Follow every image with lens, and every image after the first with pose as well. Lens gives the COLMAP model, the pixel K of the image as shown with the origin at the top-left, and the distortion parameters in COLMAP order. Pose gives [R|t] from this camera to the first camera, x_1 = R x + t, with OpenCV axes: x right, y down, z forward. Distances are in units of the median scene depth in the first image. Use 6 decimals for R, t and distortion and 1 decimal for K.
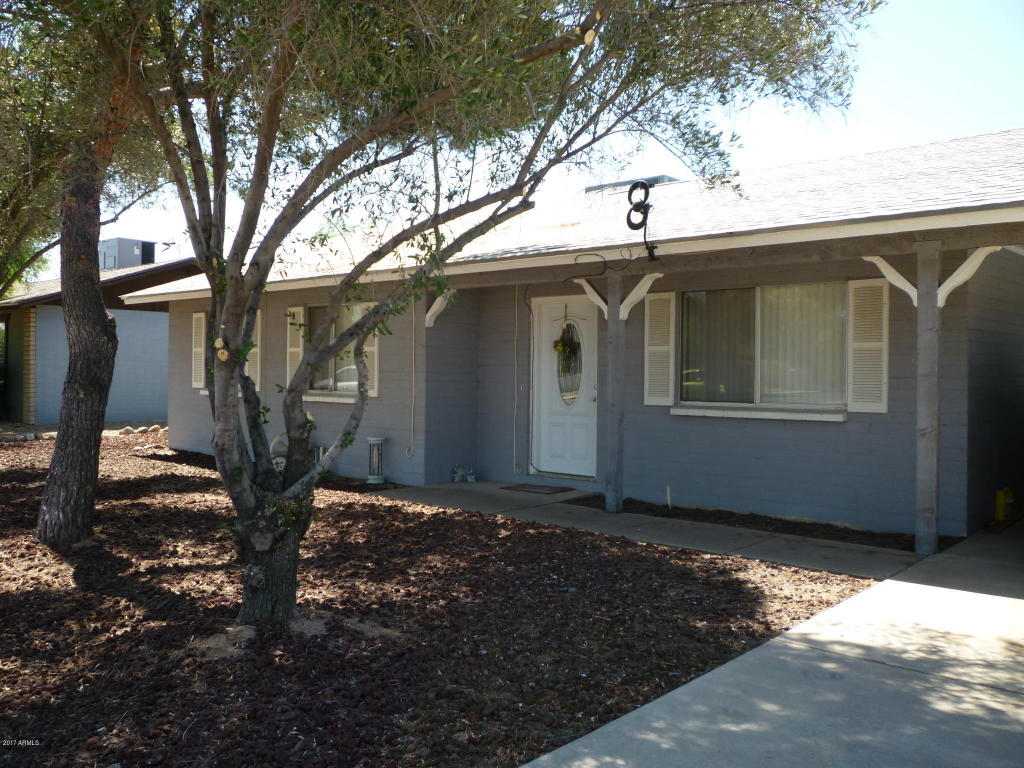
lens RADIAL K [[902.4, 0, 491.1], [0, 902.4, 381.1], [0, 0, 1]] dist [-0.046946, 0.035760]
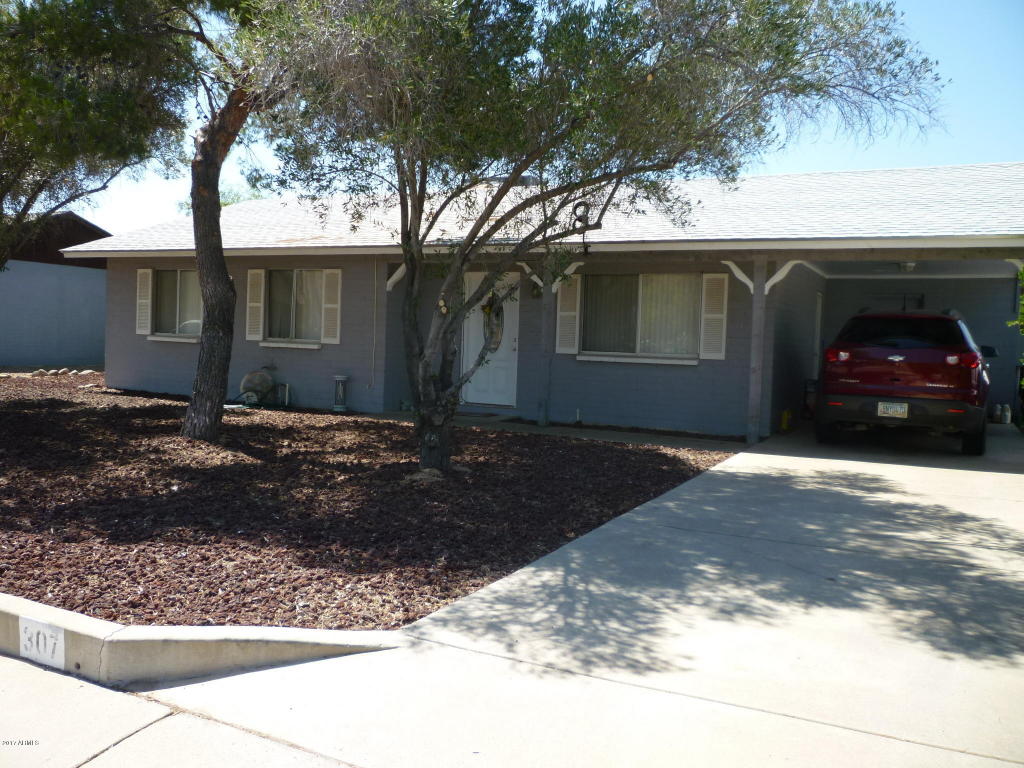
lens RADIAL K [[902.4, 0, 491.1], [0, 902.4, 381.1], [0, 0, 1]] dist [-0.046946, 0.035760]
pose [[0.963050, 0.012722, 0.269023, -0.336630], [-0.024047, 0.998956, 0.038842, 0.019289], [-0.268248, -0.043876, 0.962350, -0.367419]]
